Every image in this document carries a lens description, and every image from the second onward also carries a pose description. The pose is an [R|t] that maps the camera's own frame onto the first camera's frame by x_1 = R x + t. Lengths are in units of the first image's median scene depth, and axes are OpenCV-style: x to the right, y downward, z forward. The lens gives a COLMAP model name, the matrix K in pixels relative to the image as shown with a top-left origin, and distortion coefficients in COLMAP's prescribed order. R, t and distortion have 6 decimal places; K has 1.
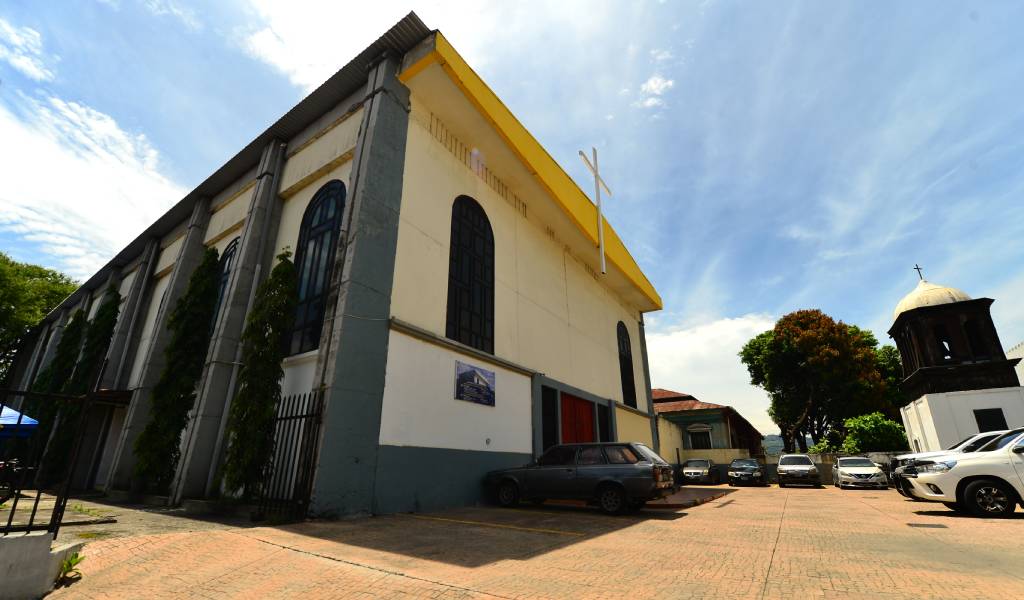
lens RADIAL K [[415.3, 0, 511.0], [0, 415.3, 336.6], [0, 0, 1]] dist [-0.020406, -0.000815]
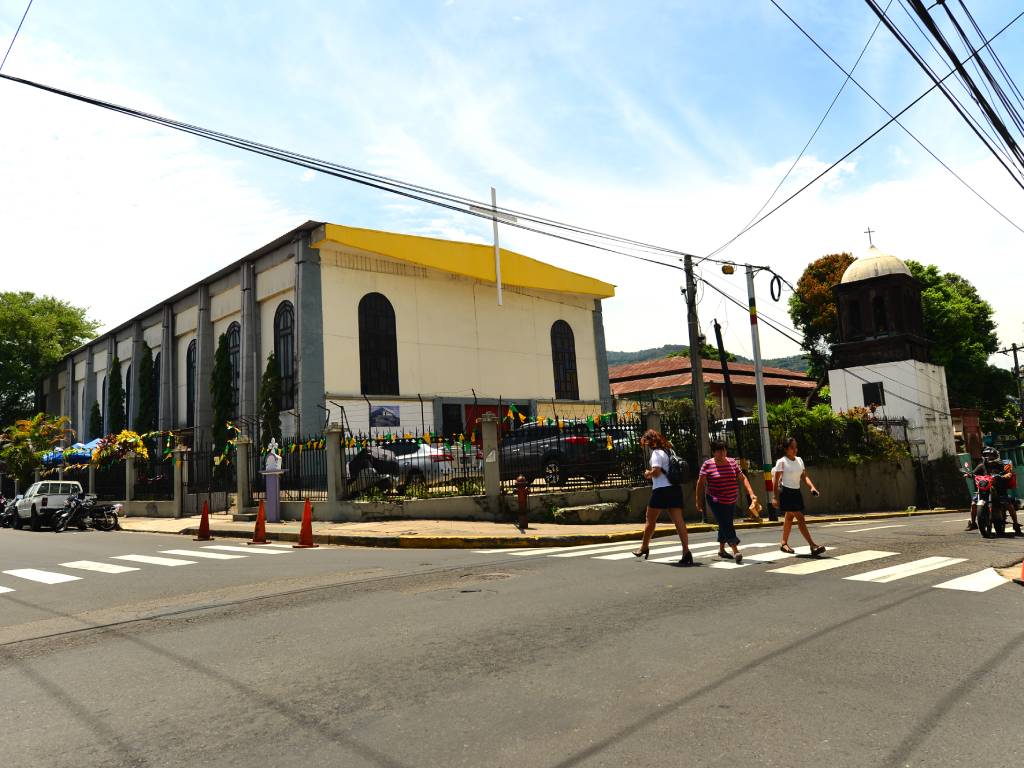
lens RADIAL K [[691.0, 0, 510.7], [0, 691.0, 382.5], [0, 0, 1]] dist [-0.006992, -0.002047]
pose [[0.978654, -0.081673, -0.188588, 1.035185], [0.119043, 0.973302, 0.196246, -0.549079], [0.167525, -0.214507, 0.962248, -1.736951]]
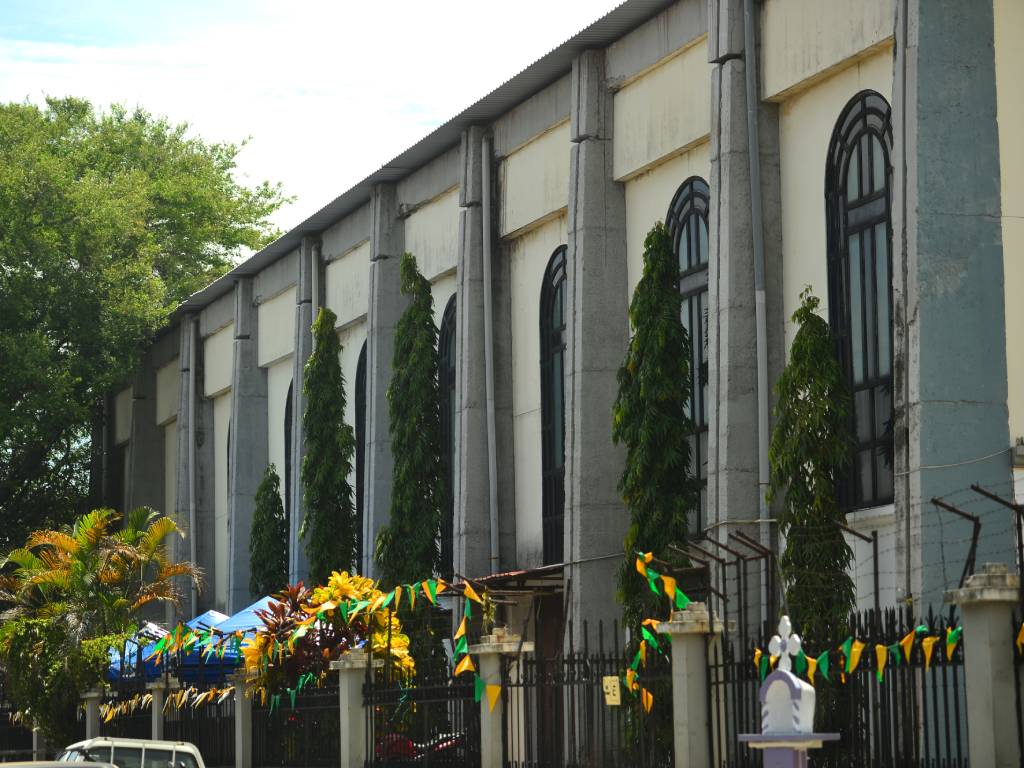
lens RADIAL K [[2842.8, 0, 513.3], [0, 2842.8, 385.1], [0, 0, 1]] dist [0.221024, 0.000000]
pose [[0.791150, -0.091331, -0.604765, 1.174267], [0.204530, 0.971369, 0.120870, -0.576279], [0.576411, -0.219319, 0.787178, -1.823698]]
